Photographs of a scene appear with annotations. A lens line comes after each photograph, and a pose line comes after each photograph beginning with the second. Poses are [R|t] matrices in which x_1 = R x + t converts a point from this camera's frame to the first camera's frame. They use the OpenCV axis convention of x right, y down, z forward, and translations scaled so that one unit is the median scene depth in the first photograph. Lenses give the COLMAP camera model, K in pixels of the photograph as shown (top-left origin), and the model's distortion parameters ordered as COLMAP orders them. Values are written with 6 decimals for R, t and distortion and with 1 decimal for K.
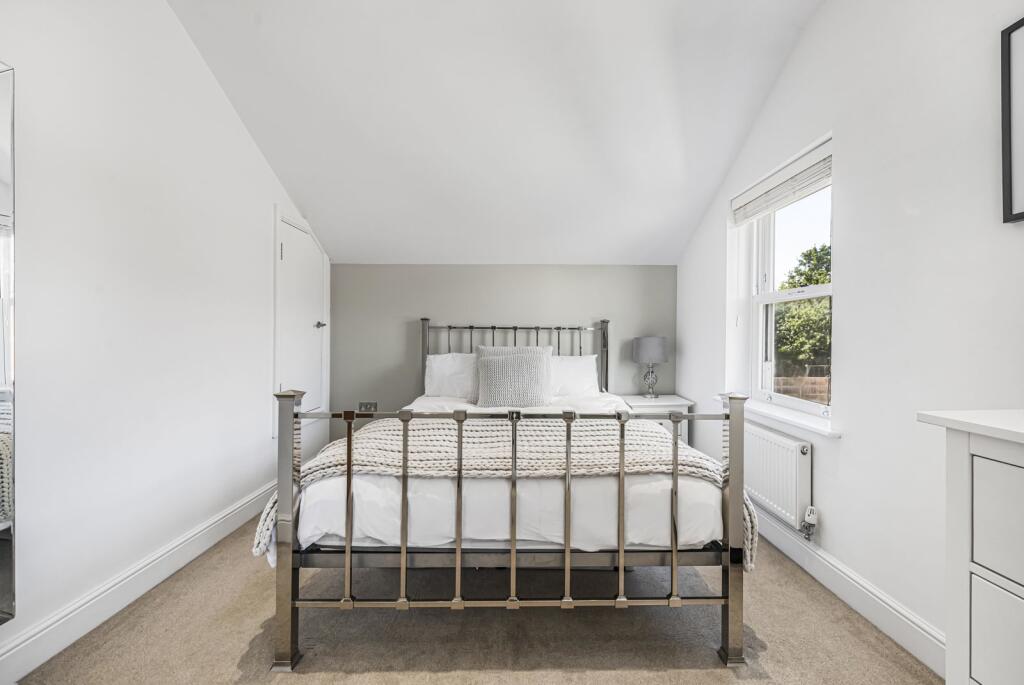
lens RADIAL K [[412.8, 0, 512.3], [0, 412.8, 336.2], [0, 0, 1]] dist [-0.004567, -0.000308]
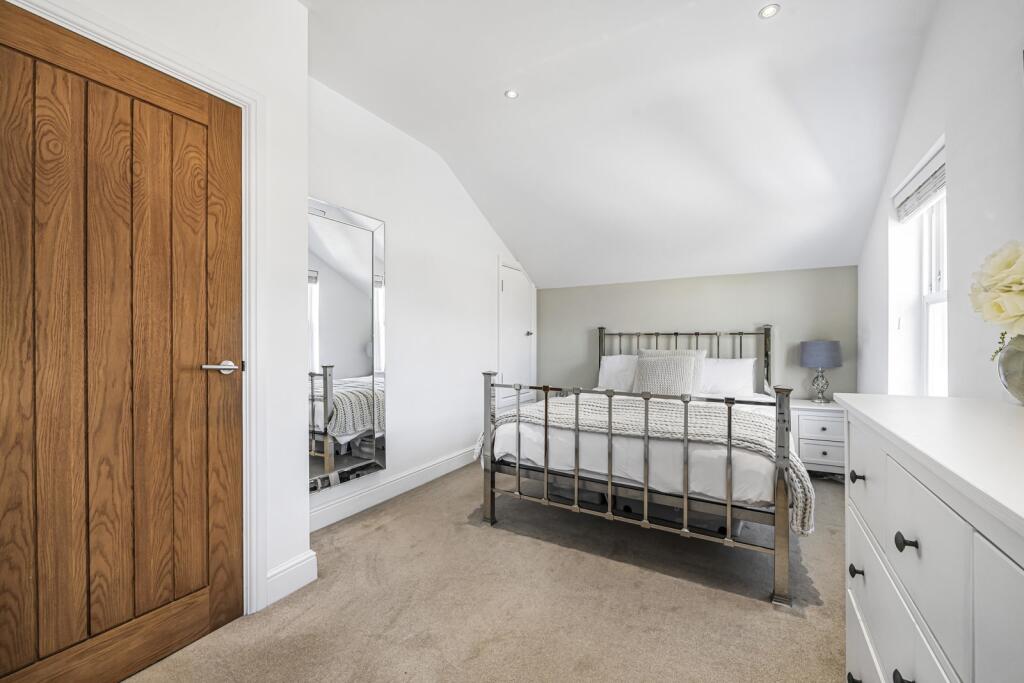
lens RADIAL K [[412.8, 0, 513.0], [0, 412.8, 342.6], [0, 0, 1]] dist [-0.004567, -0.000308]
pose [[0.844231, -0.002604, -0.535973, 0.505513], [0.003385, 0.999994, 0.000474, 0.004675], [0.535968, -0.002215, 0.844235, -0.464178]]
